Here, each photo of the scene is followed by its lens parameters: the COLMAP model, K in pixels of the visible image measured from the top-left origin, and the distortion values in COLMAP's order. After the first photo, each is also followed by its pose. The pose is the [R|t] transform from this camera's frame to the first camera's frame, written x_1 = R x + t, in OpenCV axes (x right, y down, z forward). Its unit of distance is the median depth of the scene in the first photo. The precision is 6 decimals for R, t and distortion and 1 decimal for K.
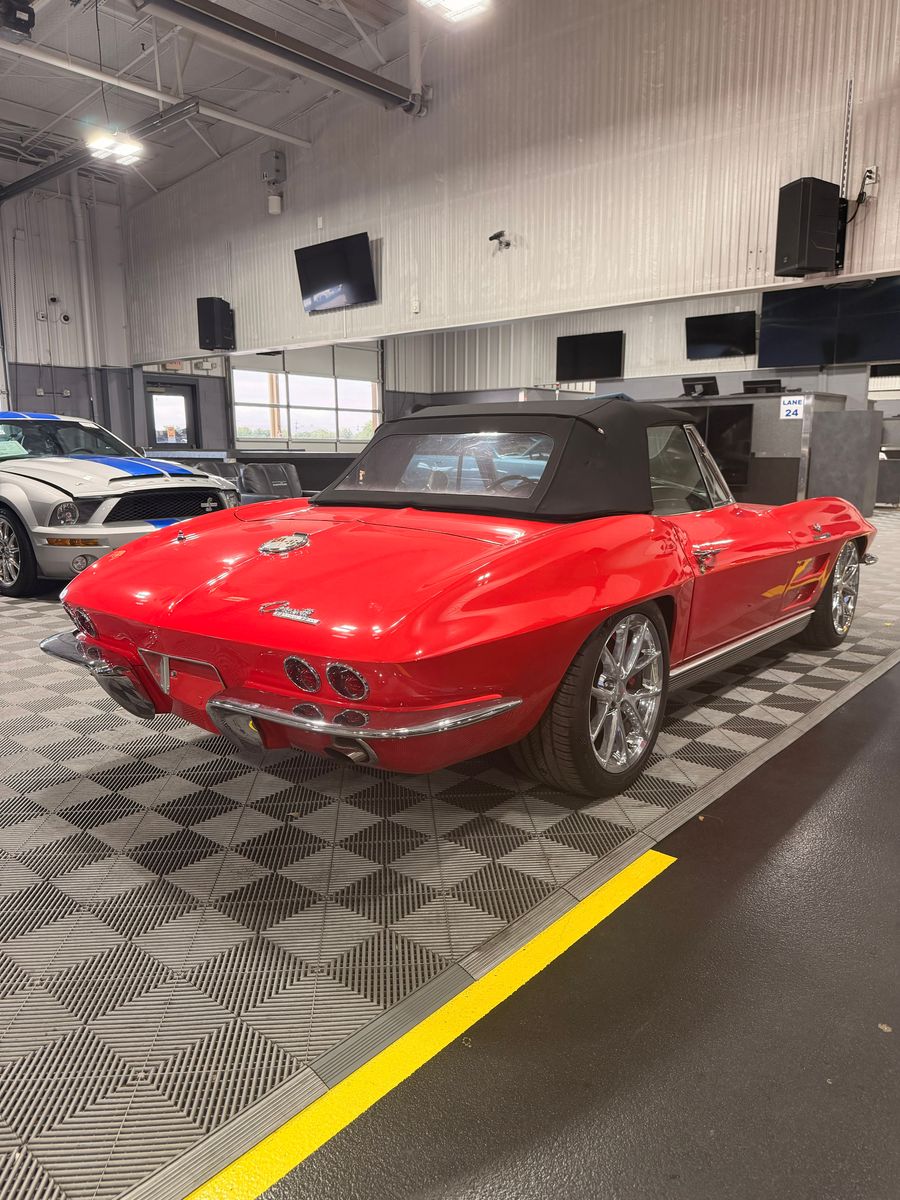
lens RADIAL K [[923.4, 0, 452.8], [0, 923.4, 623.2], [0, 0, 1]] dist [0.030165, 0.002618]
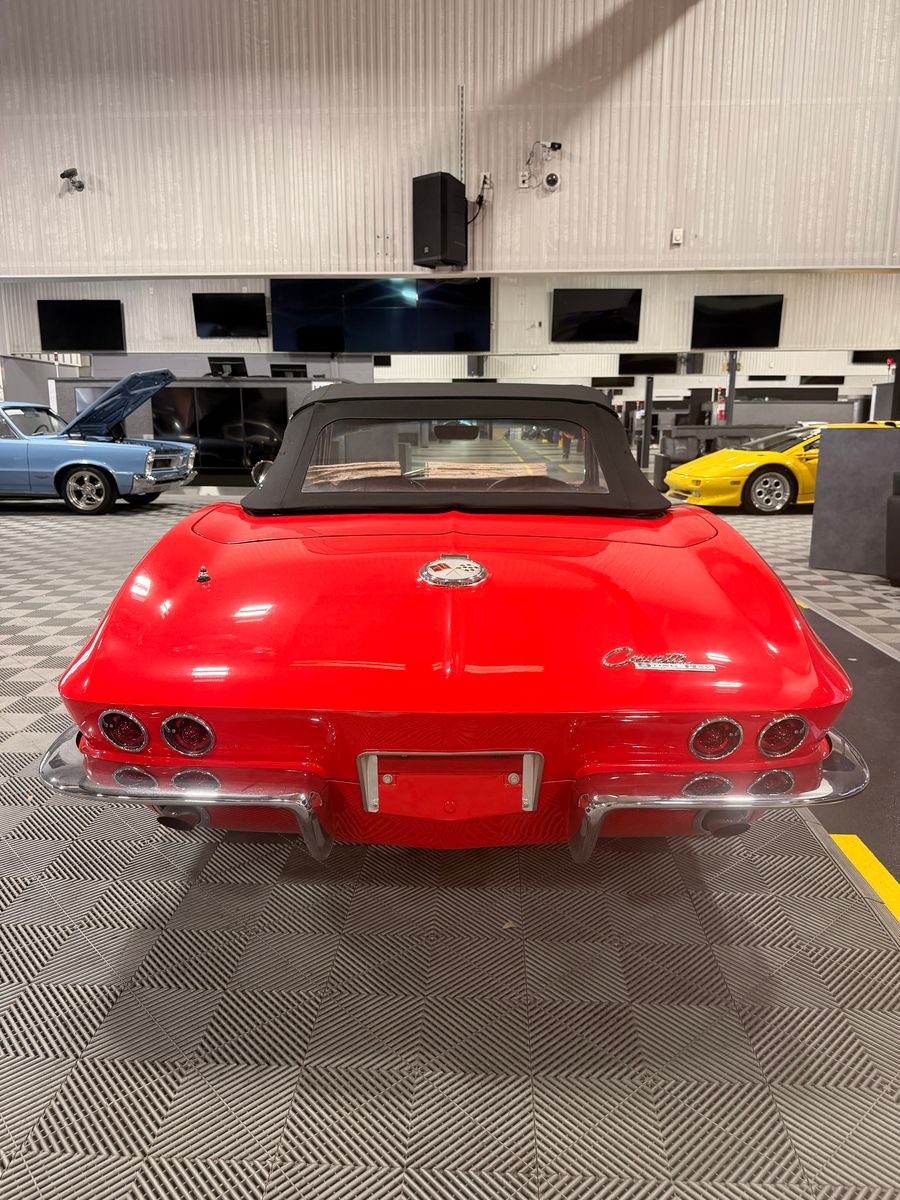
lens RADIAL K [[923.4, 0, 452.8], [0, 923.4, 623.2], [0, 0, 1]] dist [0.030165, 0.002618]
pose [[0.812145, -0.110170, 0.572959, -0.172464], [0.099073, 0.993790, 0.050656, -0.019934], [-0.574982, 0.015625, 0.818017, 0.102873]]
